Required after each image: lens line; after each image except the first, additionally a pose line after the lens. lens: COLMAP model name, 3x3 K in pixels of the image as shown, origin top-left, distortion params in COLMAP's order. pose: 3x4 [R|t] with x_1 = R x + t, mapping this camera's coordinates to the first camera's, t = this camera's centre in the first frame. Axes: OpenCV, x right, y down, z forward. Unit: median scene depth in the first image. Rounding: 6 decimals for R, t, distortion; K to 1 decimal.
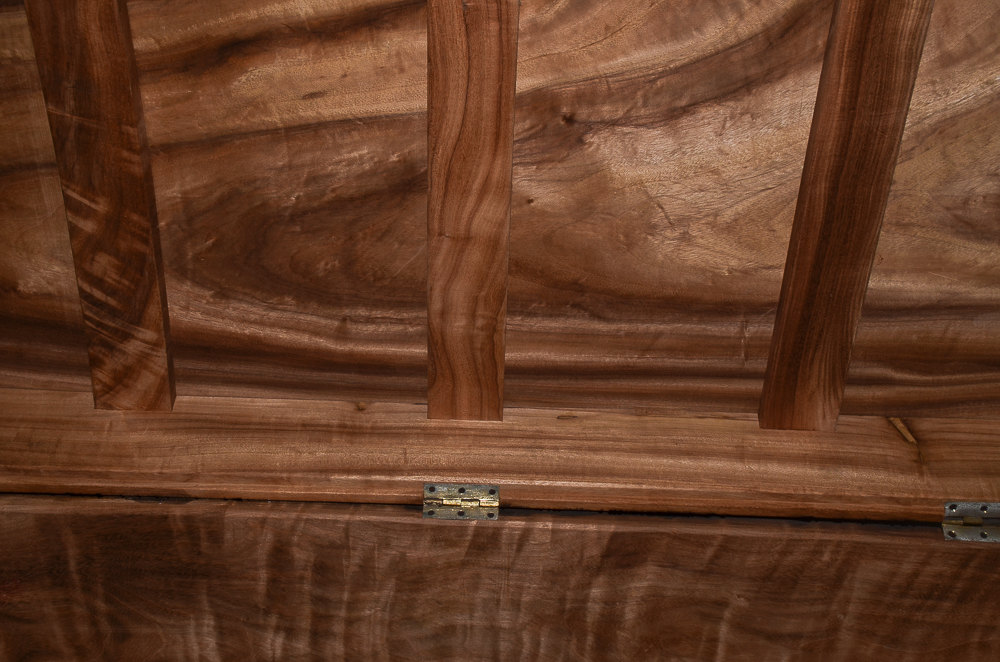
lens RADIAL K [[1439.5, 0, 502.2], [0, 1439.5, 331.2], [0, 0, 1]] dist [0.181959, 0.000000]
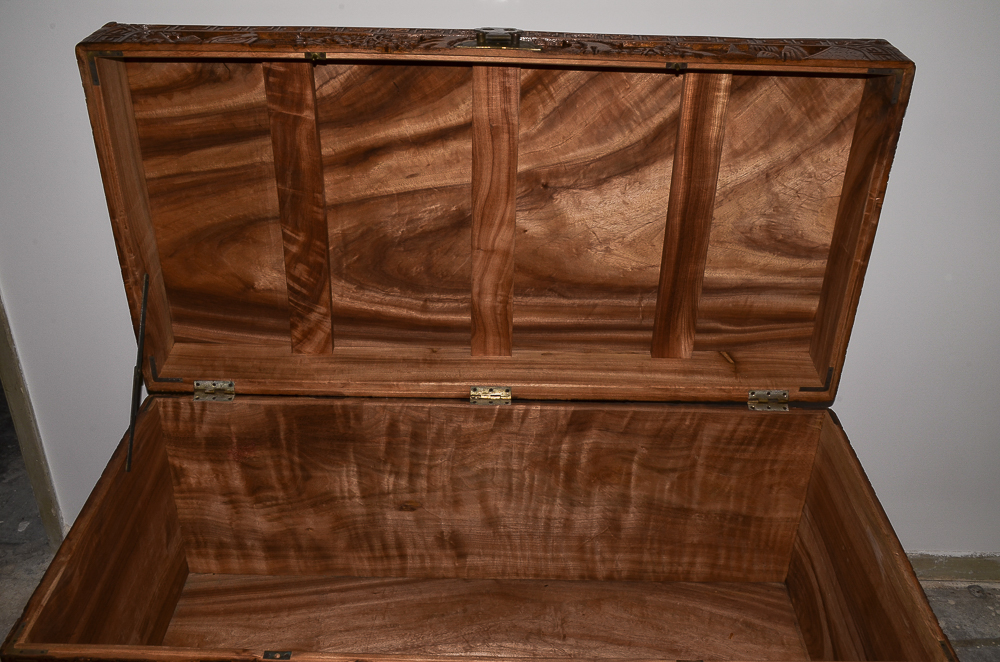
lens RADIAL K [[987.5, 0, 500.2], [0, 987.5, 332.0], [0, 0, 1]] dist [-0.016369, 0.000000]
pose [[0.999812, -0.017368, 0.008567, -0.025617], [0.018068, 0.995796, -0.089801, 0.149151], [-0.006971, 0.089939, 0.995923, -0.261824]]
